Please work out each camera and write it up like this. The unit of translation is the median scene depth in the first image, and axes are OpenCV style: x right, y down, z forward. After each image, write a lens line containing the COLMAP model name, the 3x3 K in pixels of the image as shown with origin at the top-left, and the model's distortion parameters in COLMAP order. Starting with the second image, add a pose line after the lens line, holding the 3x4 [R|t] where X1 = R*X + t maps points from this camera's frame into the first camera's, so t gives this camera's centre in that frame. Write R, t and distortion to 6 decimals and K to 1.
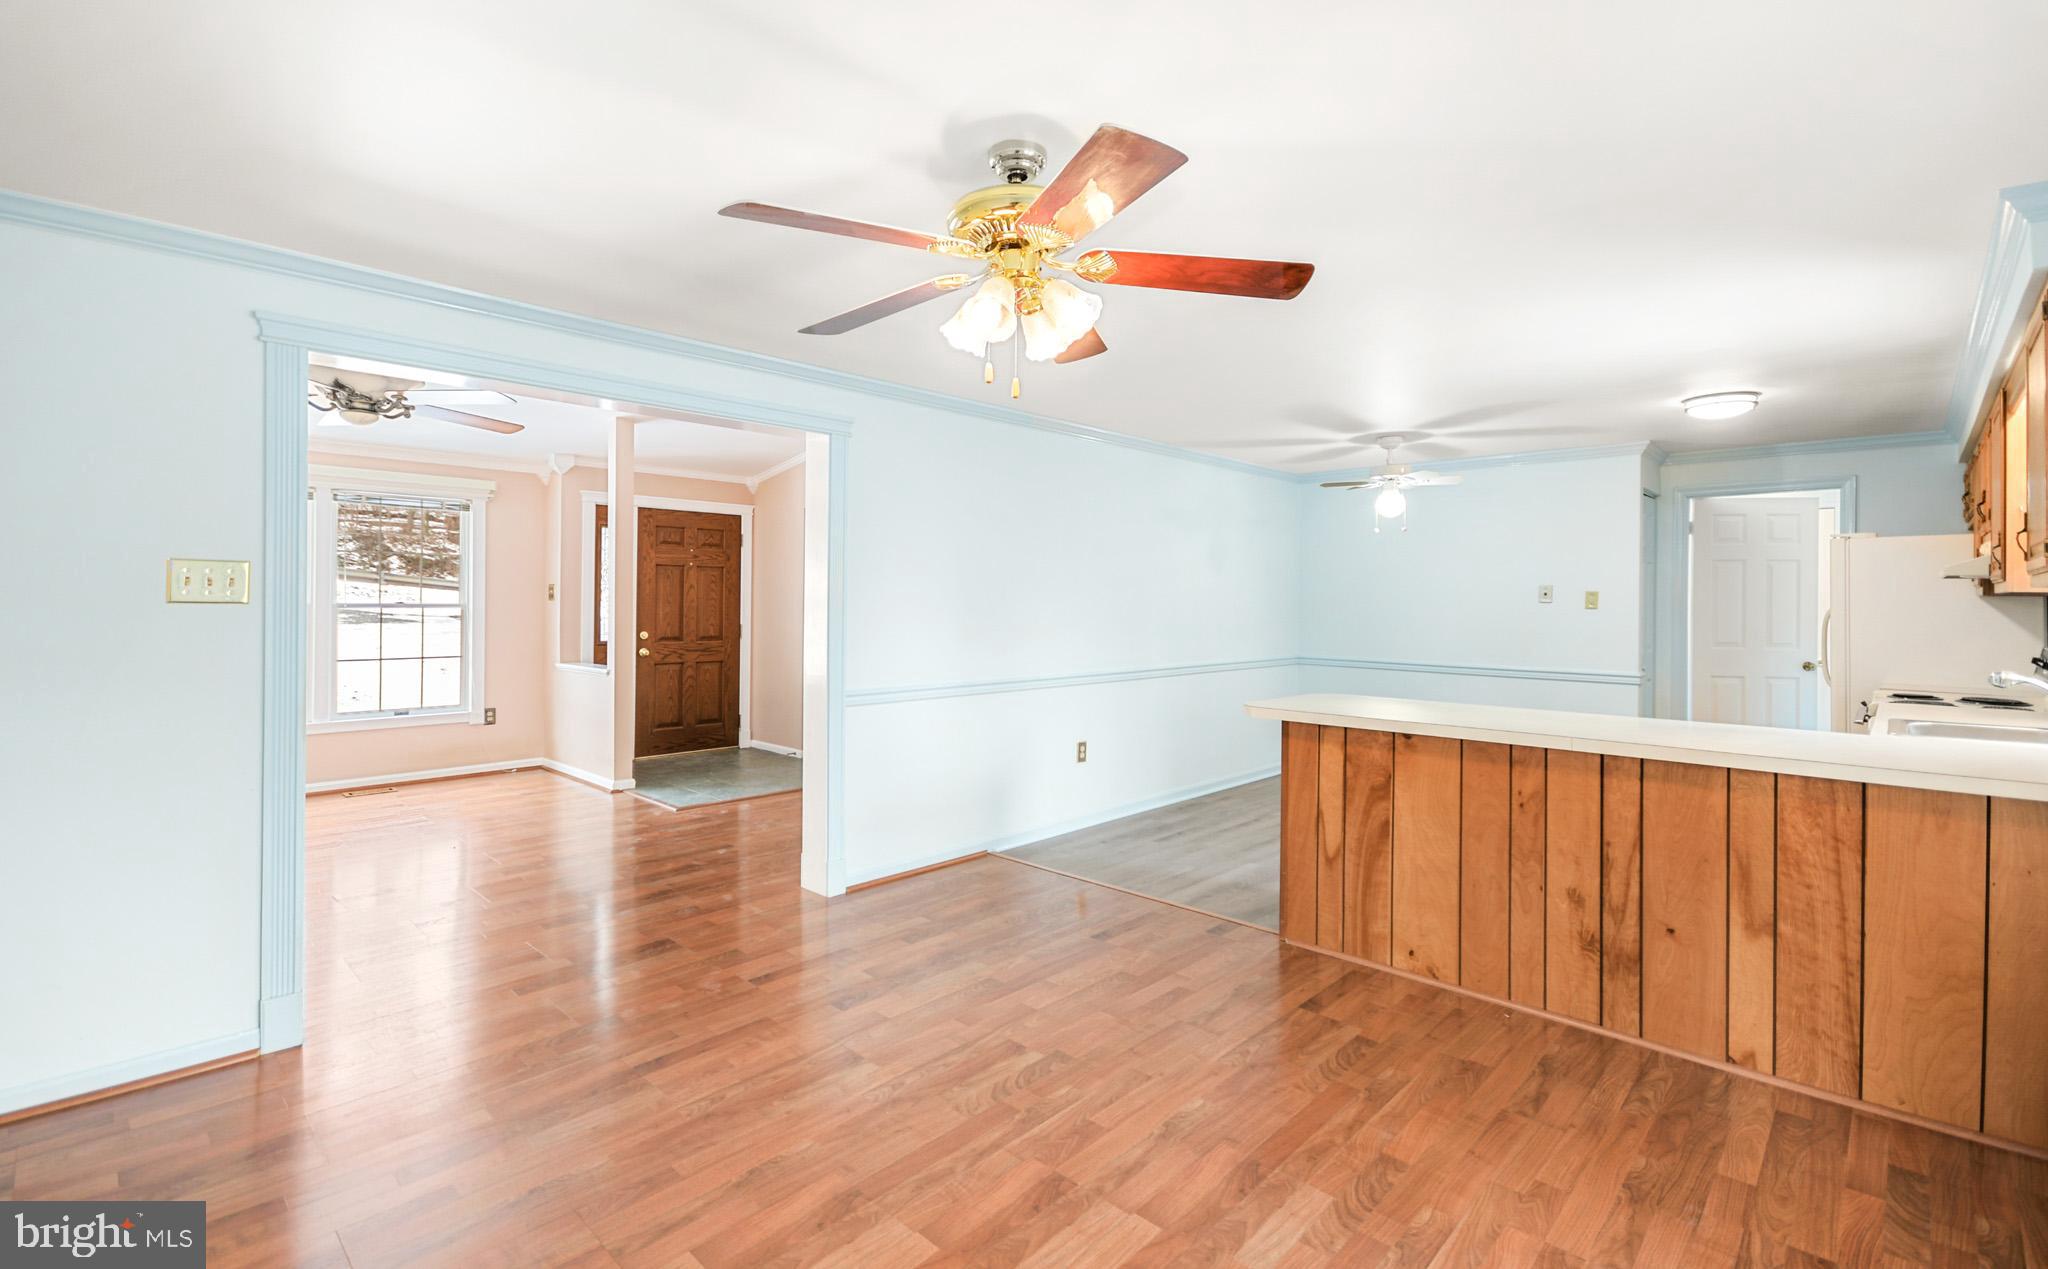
lens RADIAL K [[906.3, 0, 1021.9], [0, 906.3, 599.4], [0, 0, 1]] dist [-0.001458, -0.000301]
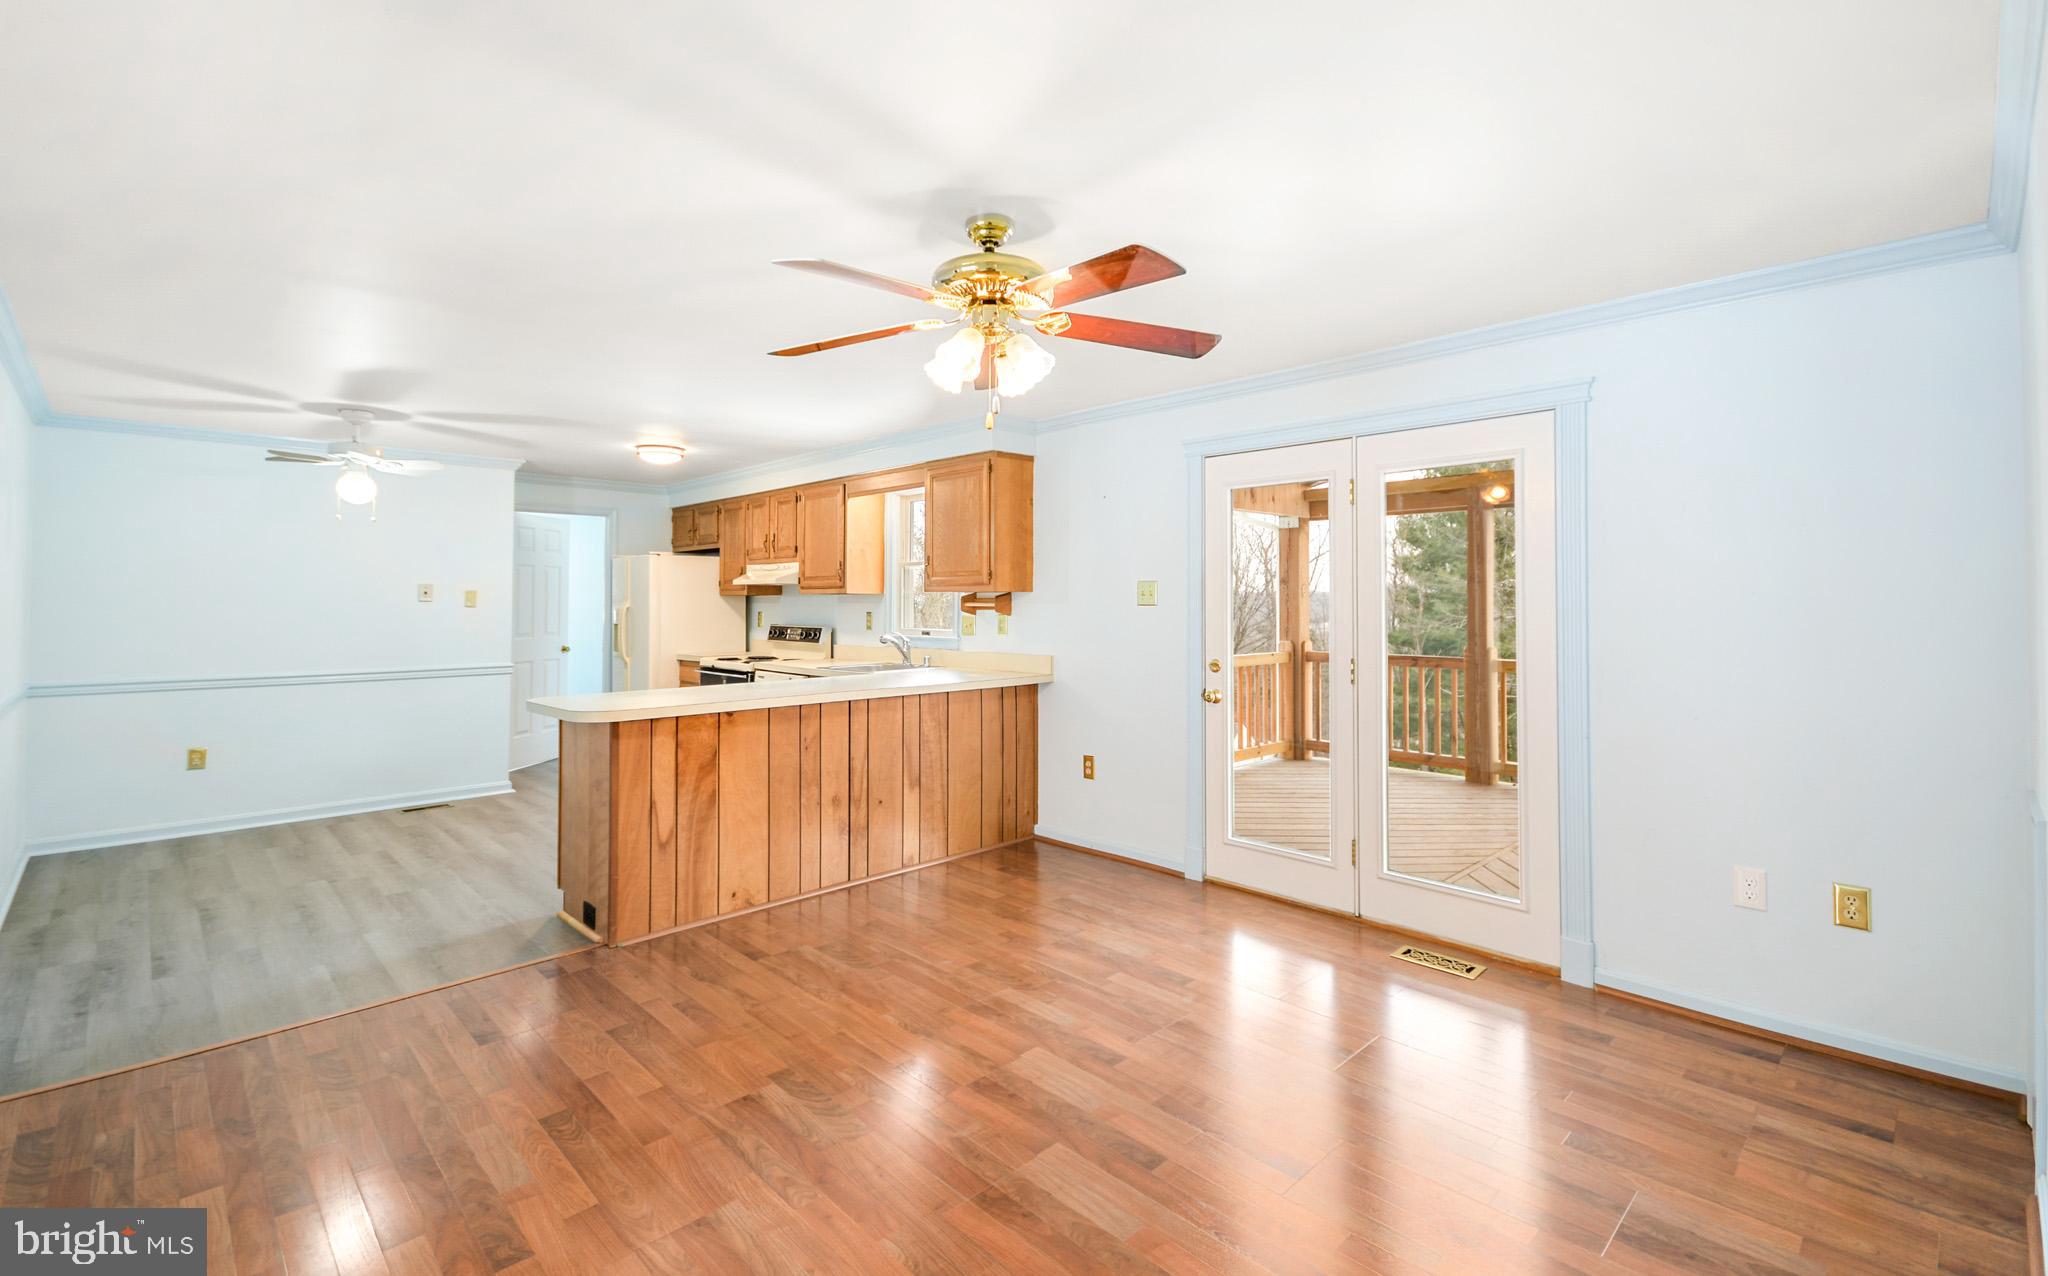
lens RADIAL K [[897.9, 0, 1021.3], [0, 897.9, 591.3], [0, 0, 1]] dist [0.001126, 0.000048]
pose [[0.030818, 0.003882, 0.999517, -0.813597], [0.002079, 0.999990, -0.003948, -0.004890], [-0.999523, 0.002199, 0.030810, 0.639932]]
